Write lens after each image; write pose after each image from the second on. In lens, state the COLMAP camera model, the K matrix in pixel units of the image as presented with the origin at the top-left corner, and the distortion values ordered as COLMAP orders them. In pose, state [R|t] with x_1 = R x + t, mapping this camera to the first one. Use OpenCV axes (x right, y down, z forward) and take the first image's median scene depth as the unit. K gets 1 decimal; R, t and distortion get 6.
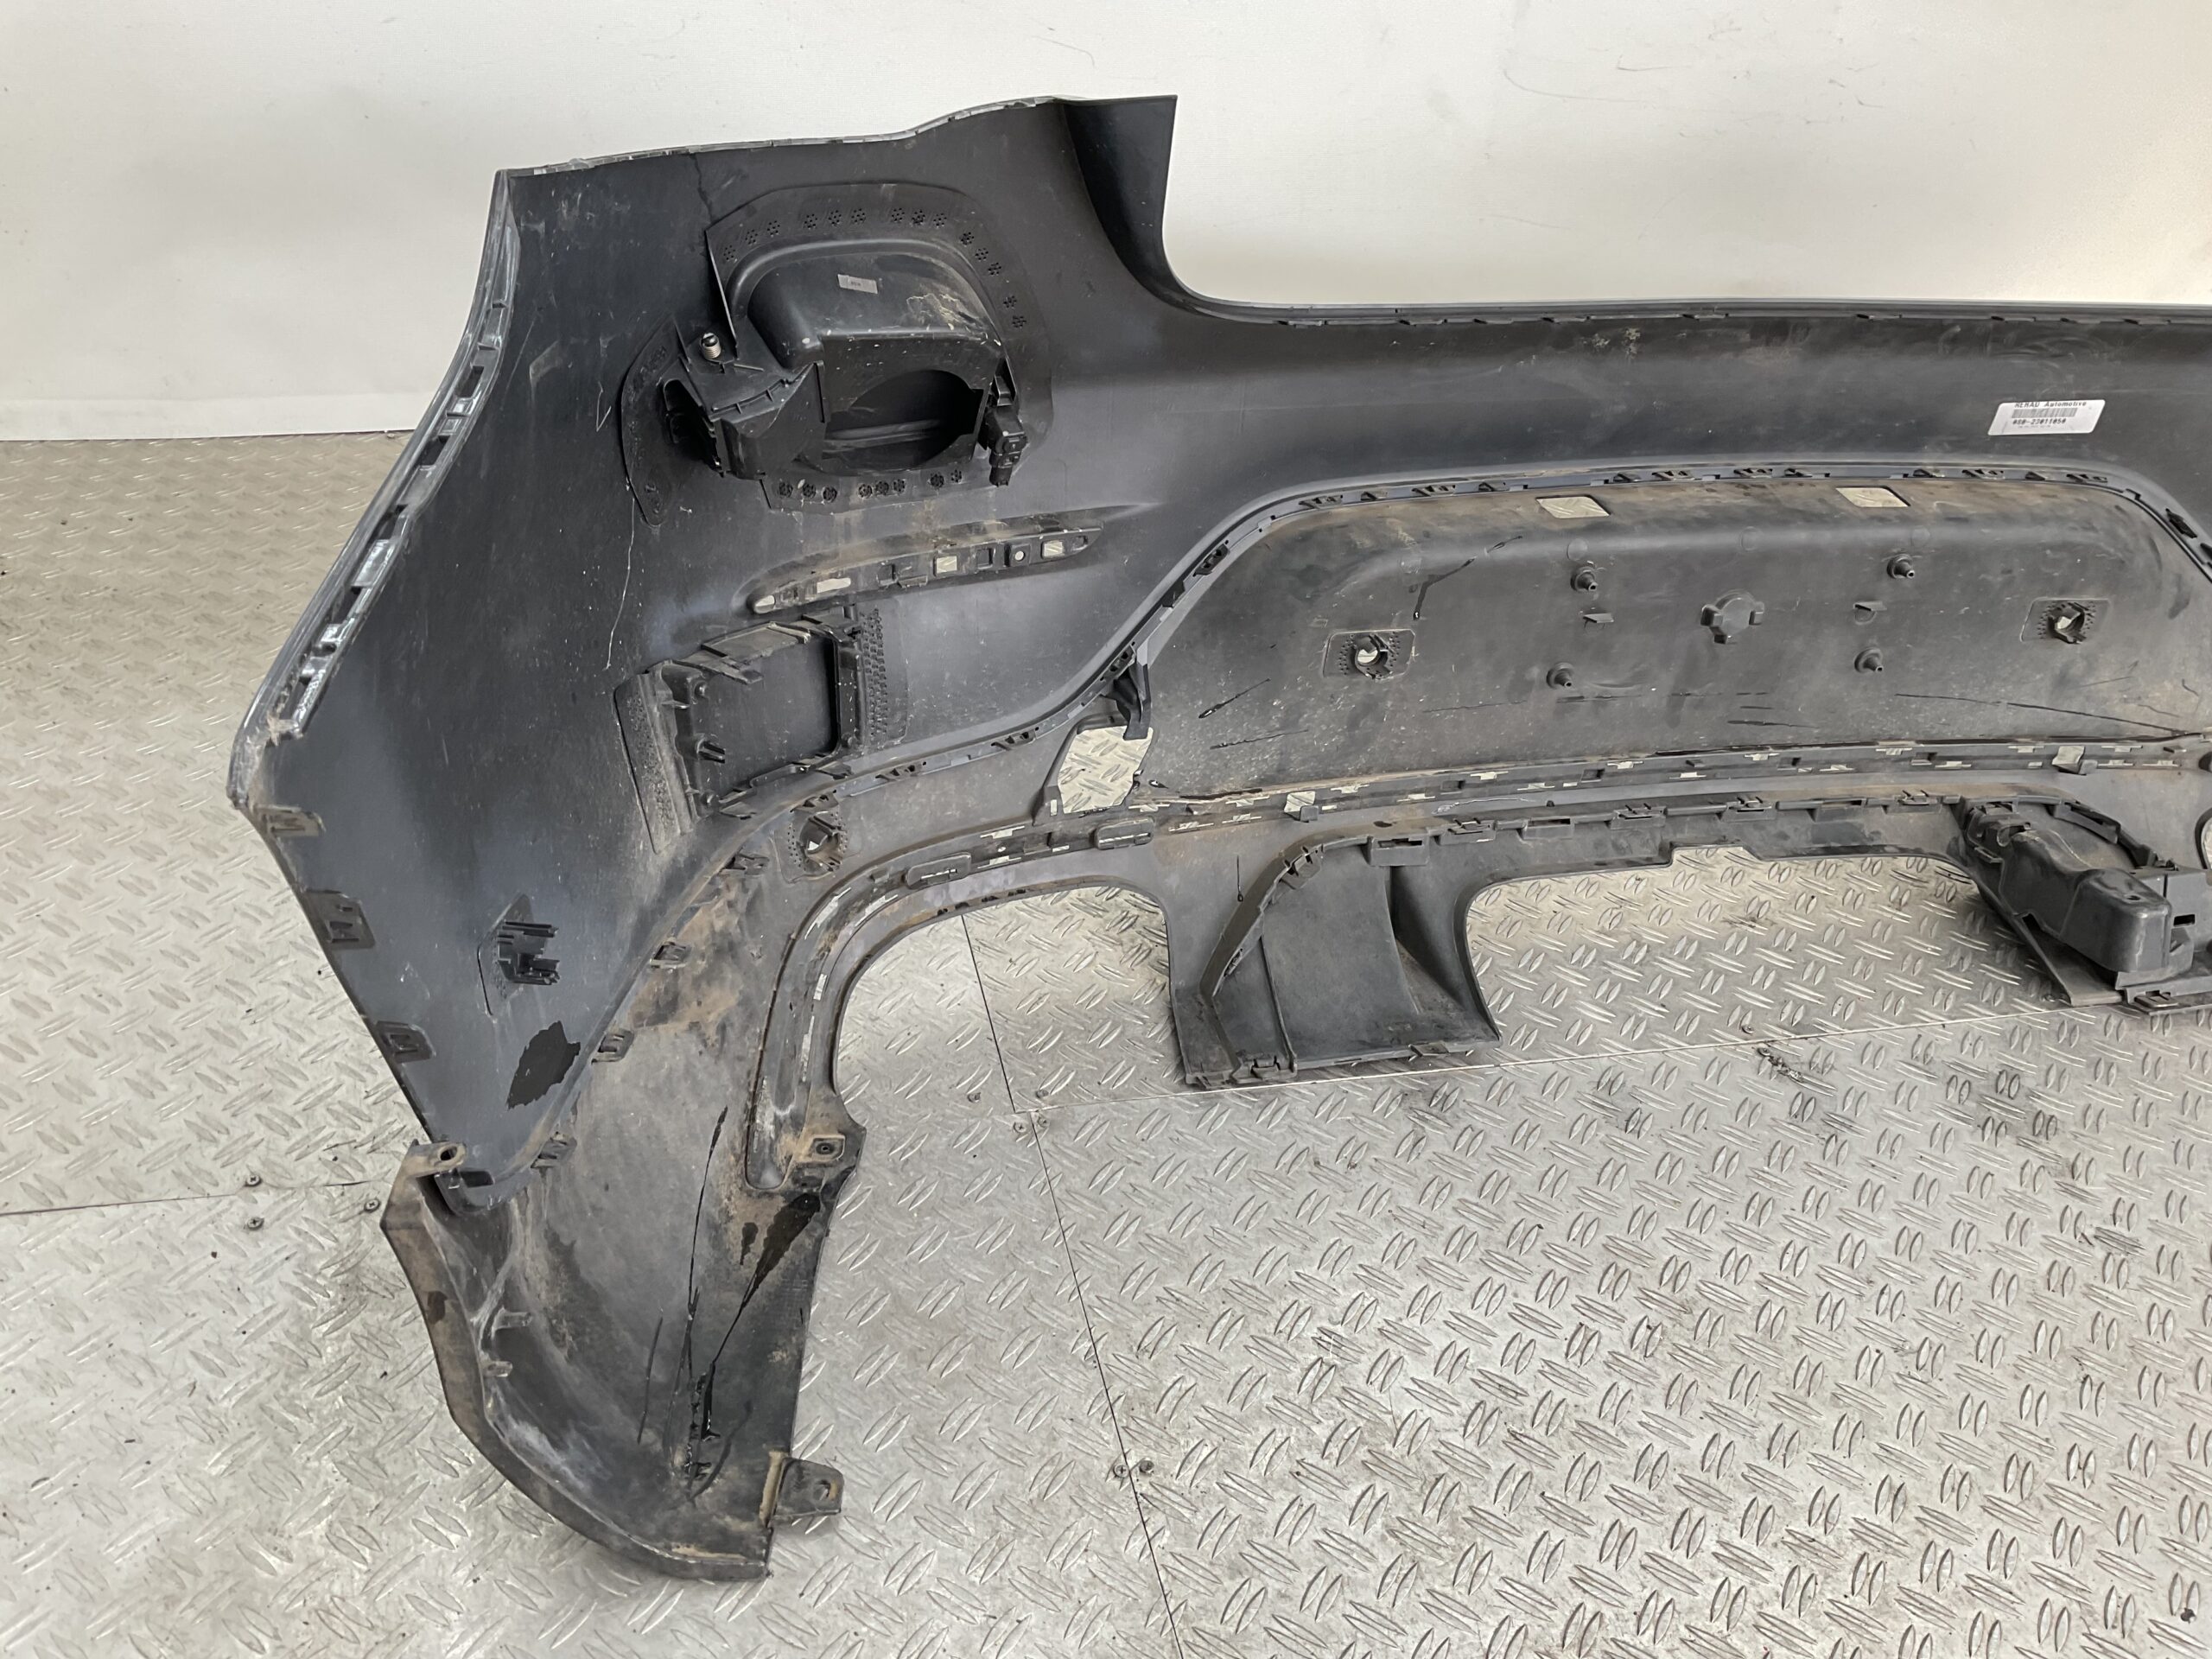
lens RADIAL K [[1837.8, 0, 1110.0], [0, 1837.8, 835.1], [0, 0, 1]] dist [0.075407, -0.133047]
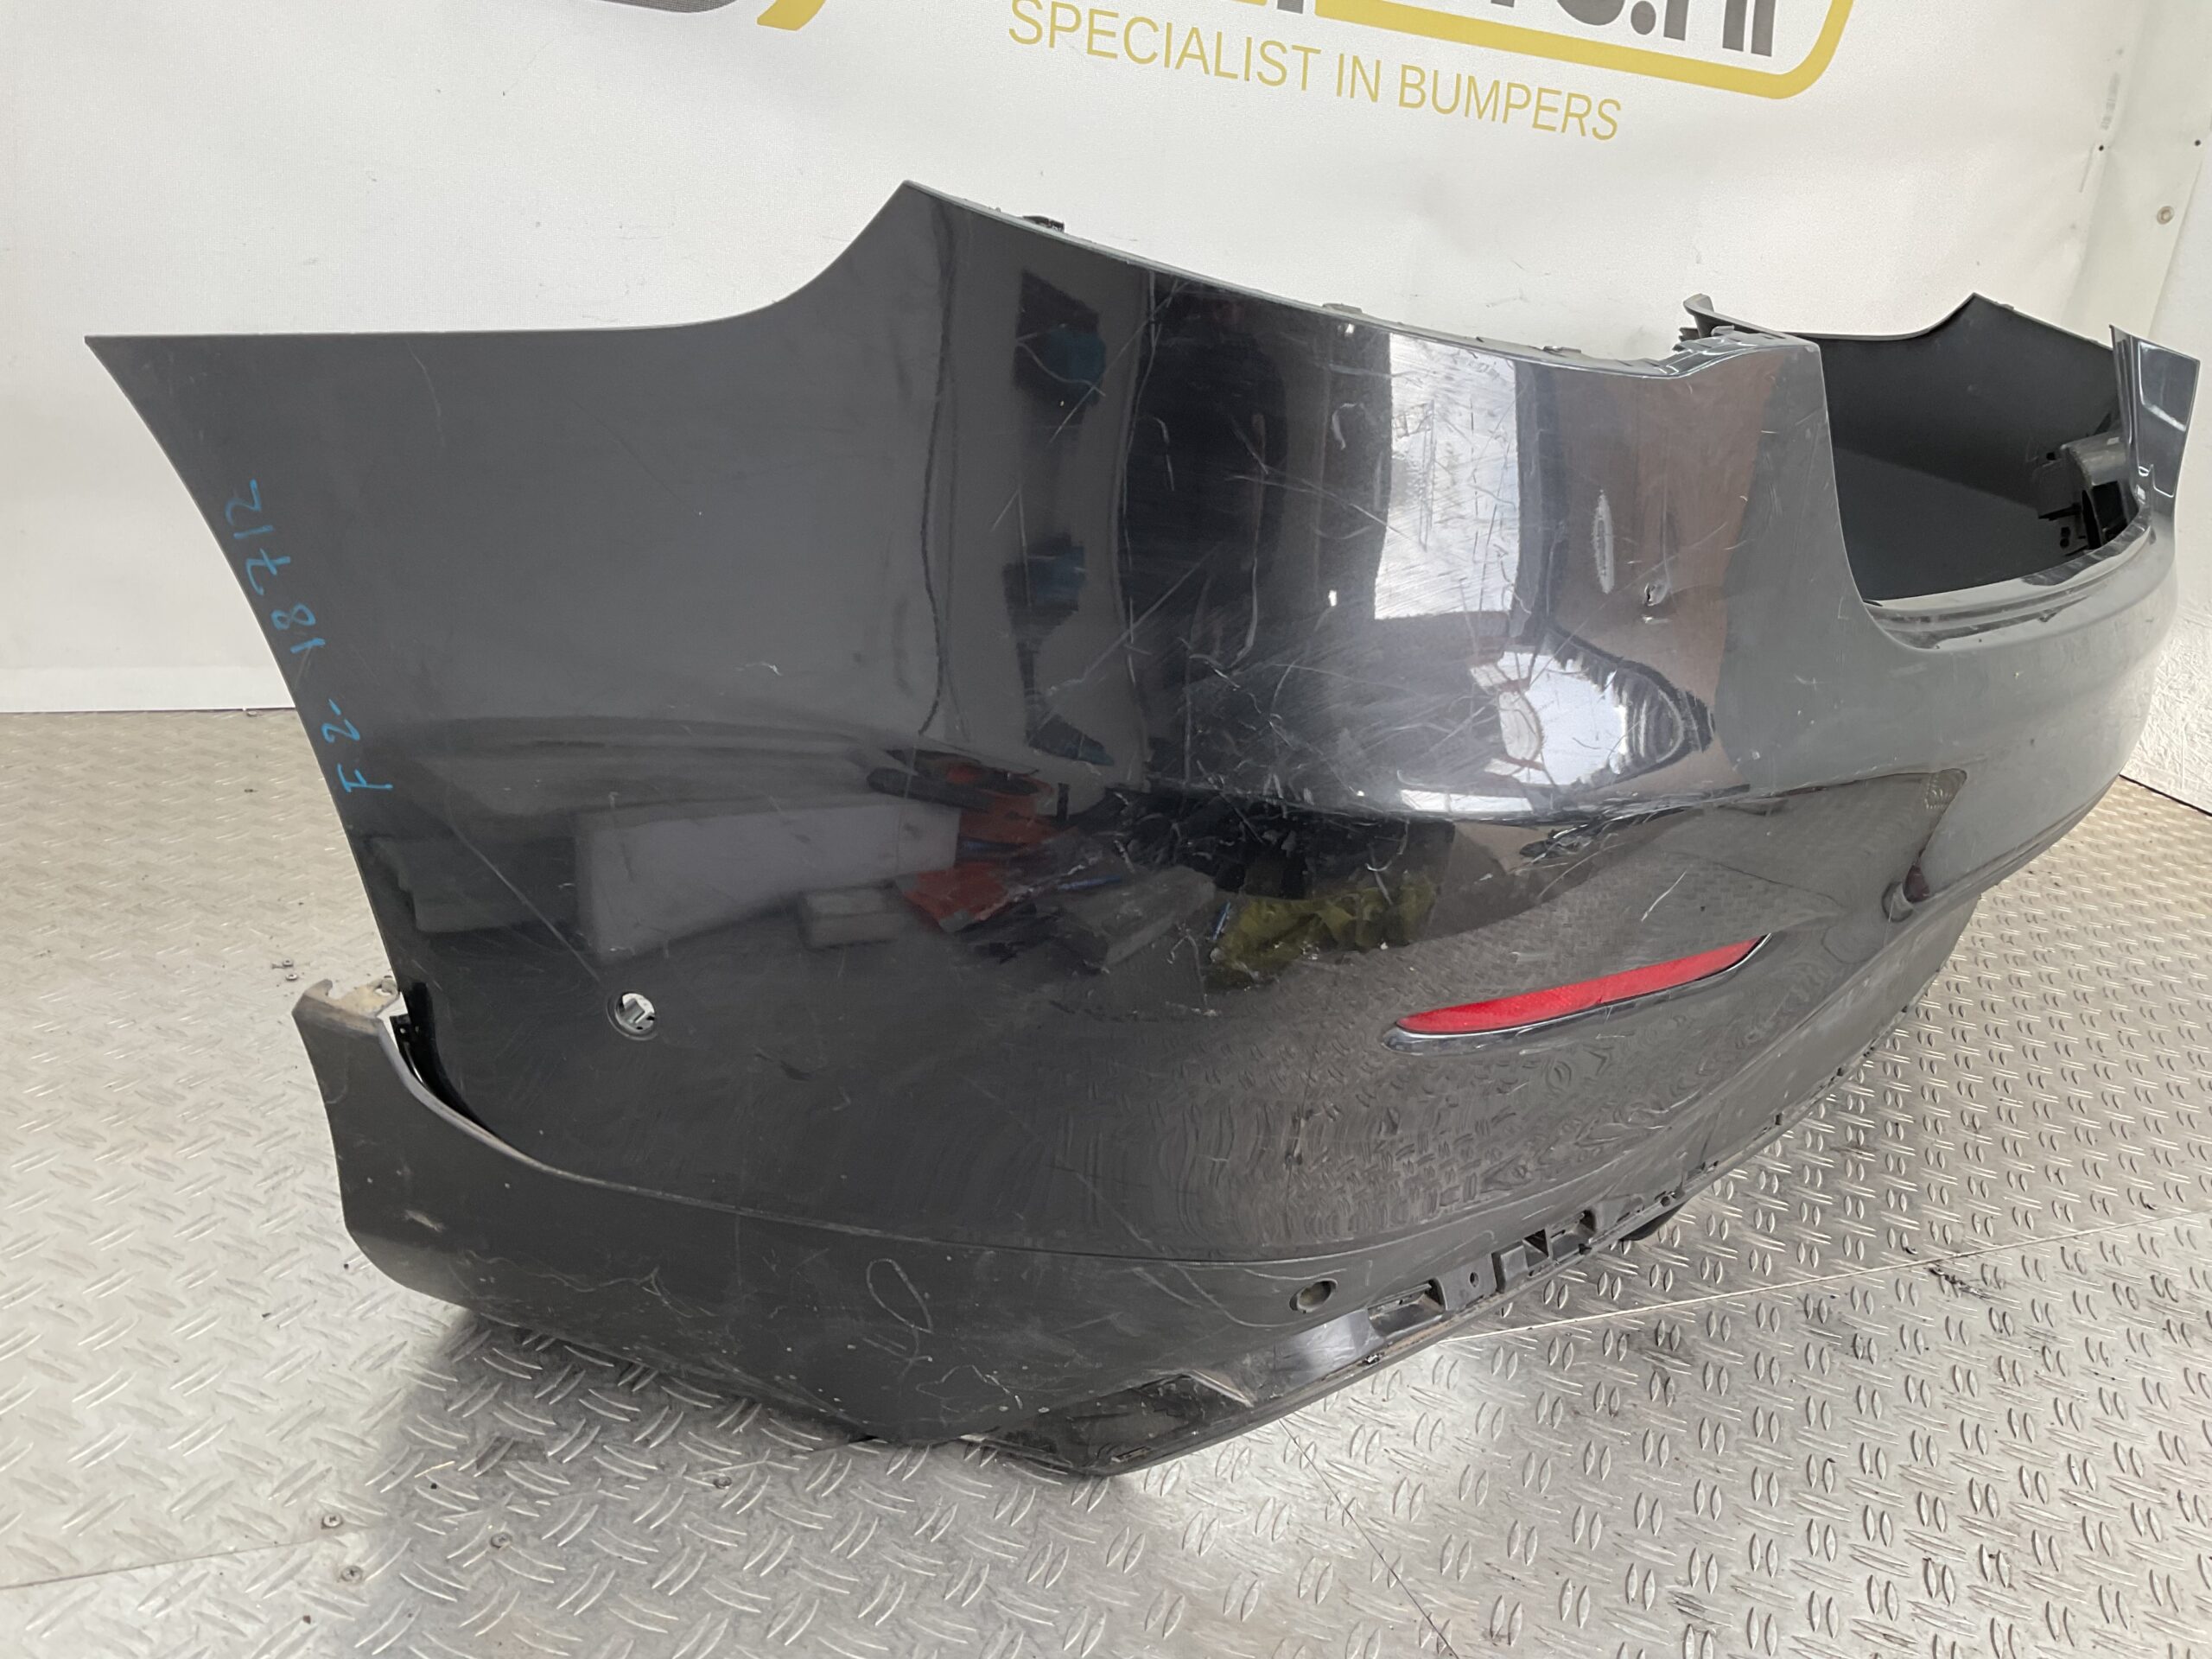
lens RADIAL K [[1837.8, 0, 1111.3], [0, 1837.8, 835.6], [0, 0, 1]] dist [0.075407, -0.133047]
pose [[0.977911, -0.011273, 0.208716, -0.289753], [0.056678, 0.975435, -0.212873, 0.088081], [-0.201189, 0.220000, 0.954528, 0.147231]]
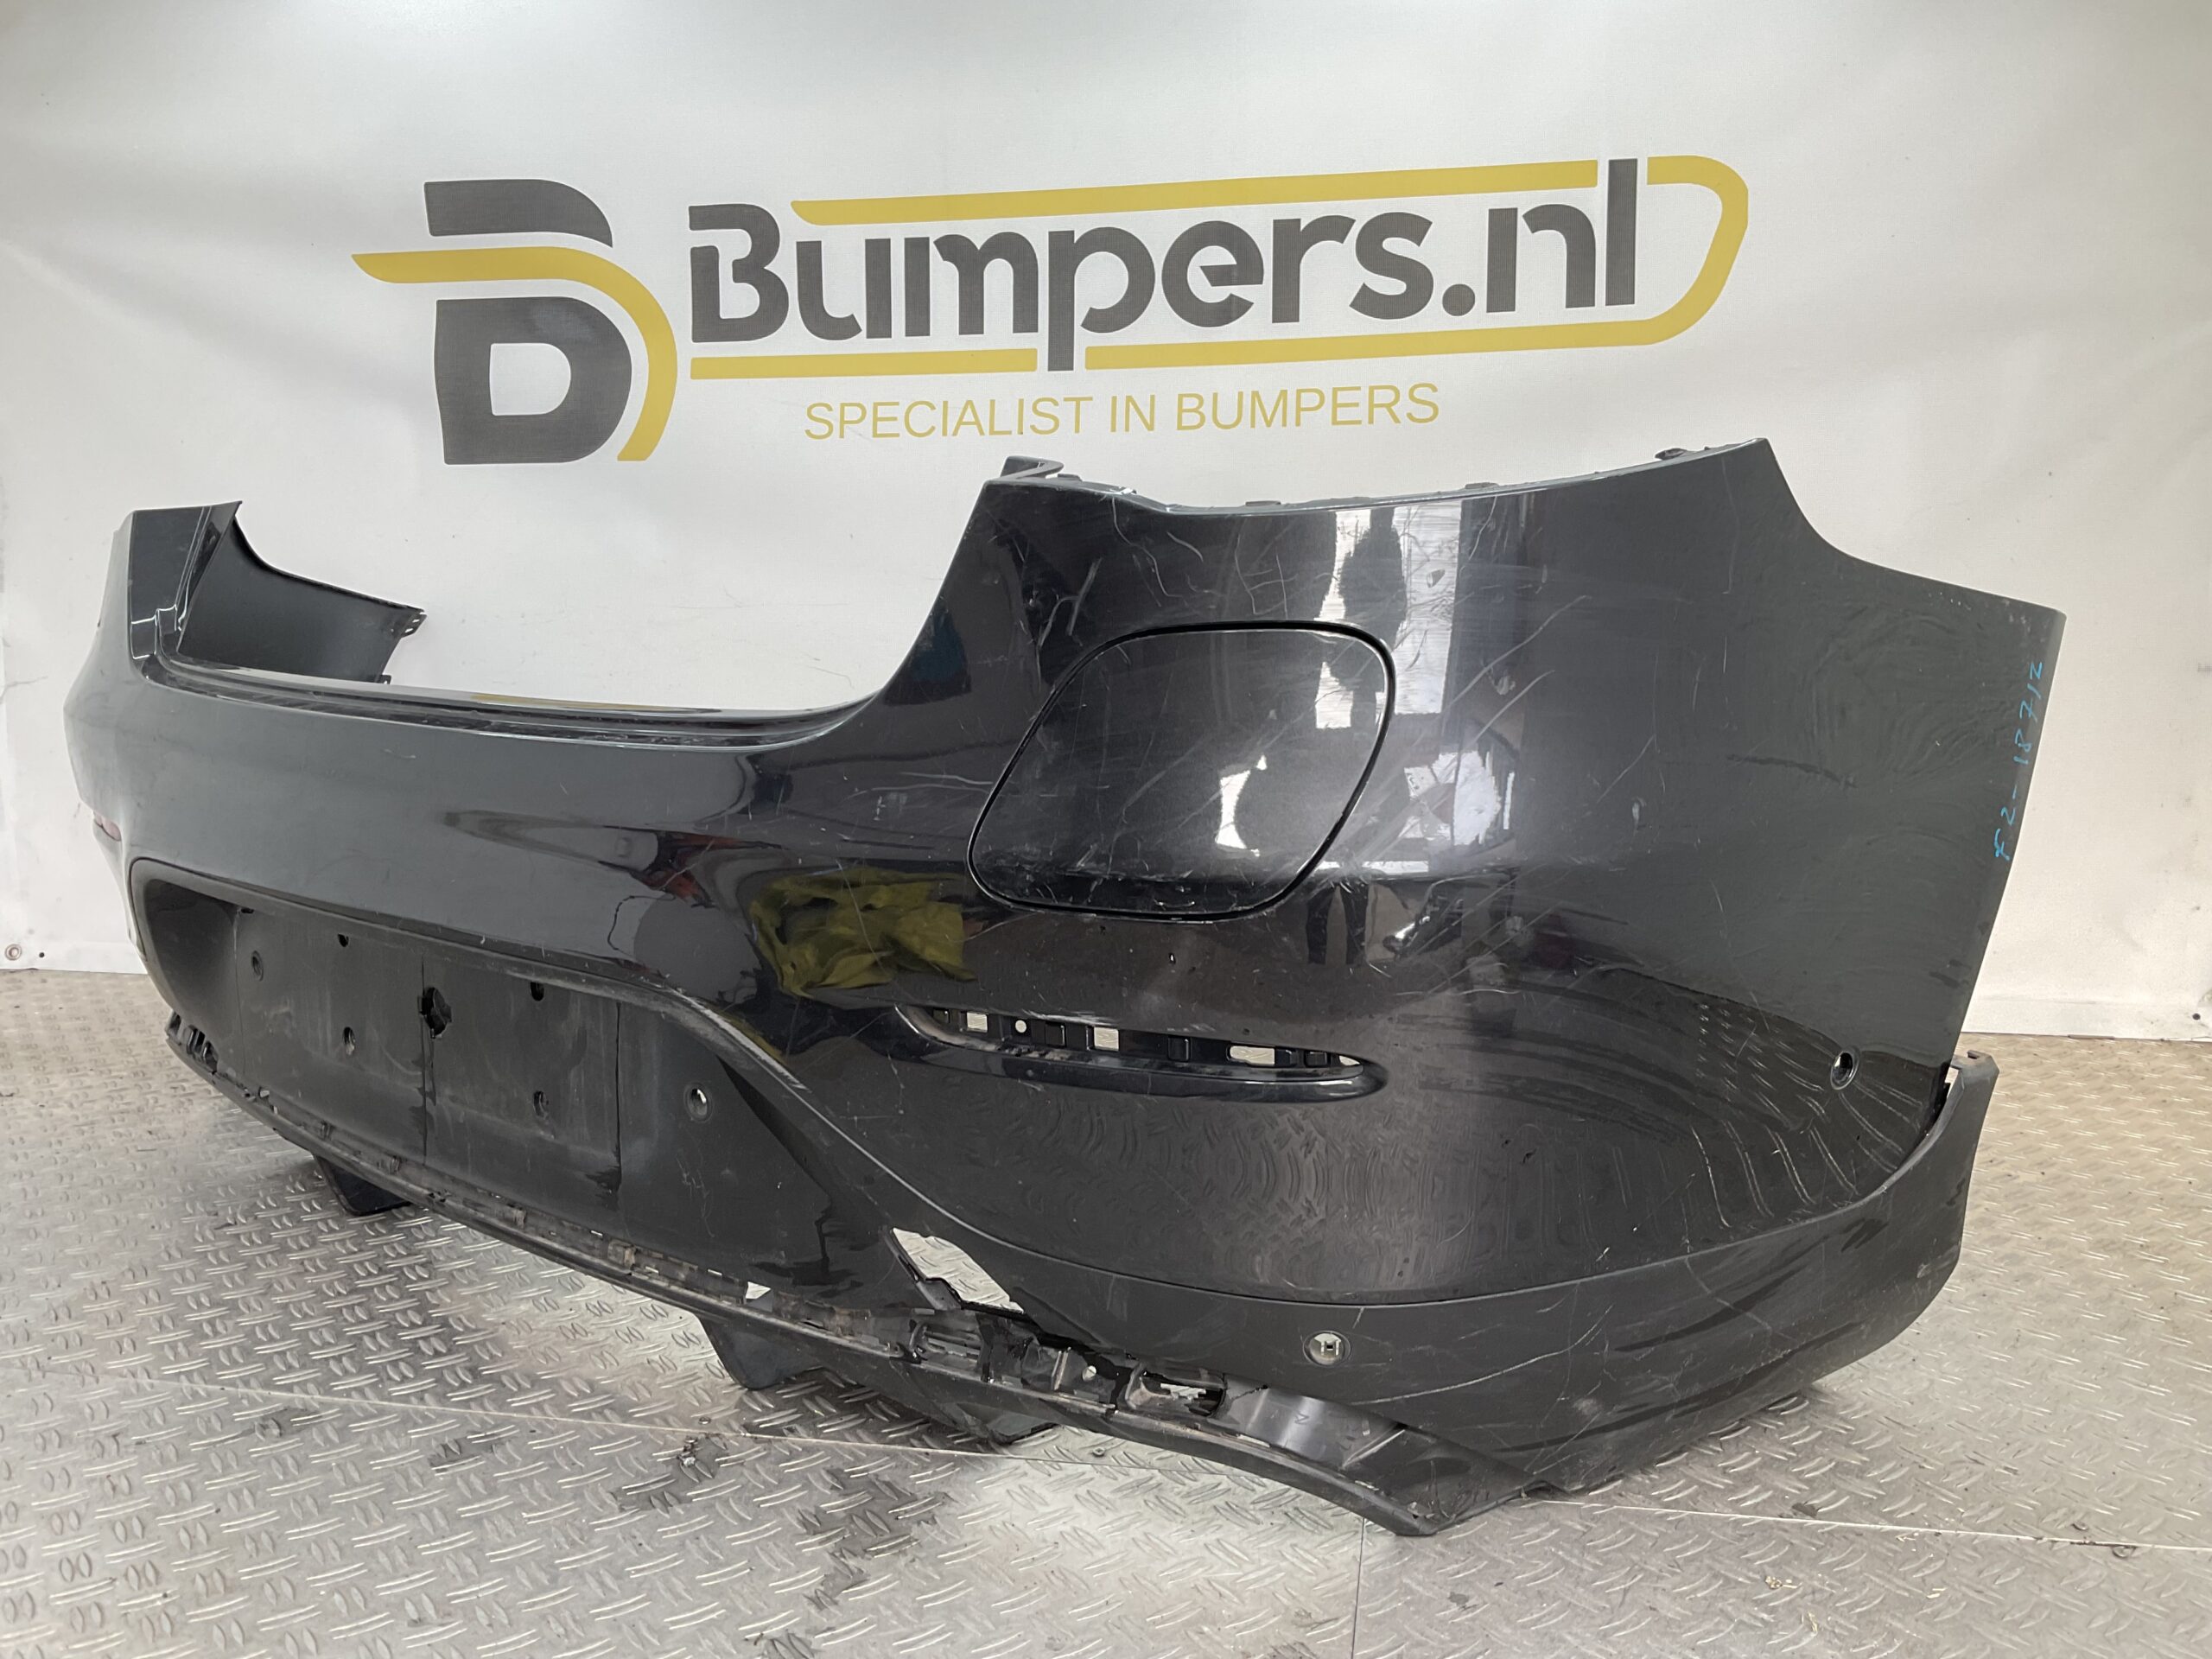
lens RADIAL K [[1837.8, 0, 1099.4], [0, 1837.8, 831.3], [0, 0, 1]] dist [0.075407, -0.133047]
pose [[0.911733, -0.026049, -0.409957, 1.015356], [-0.167072, 0.888202, -0.428000, 0.231862], [0.375274, 0.458714, 0.805451, 0.262031]]
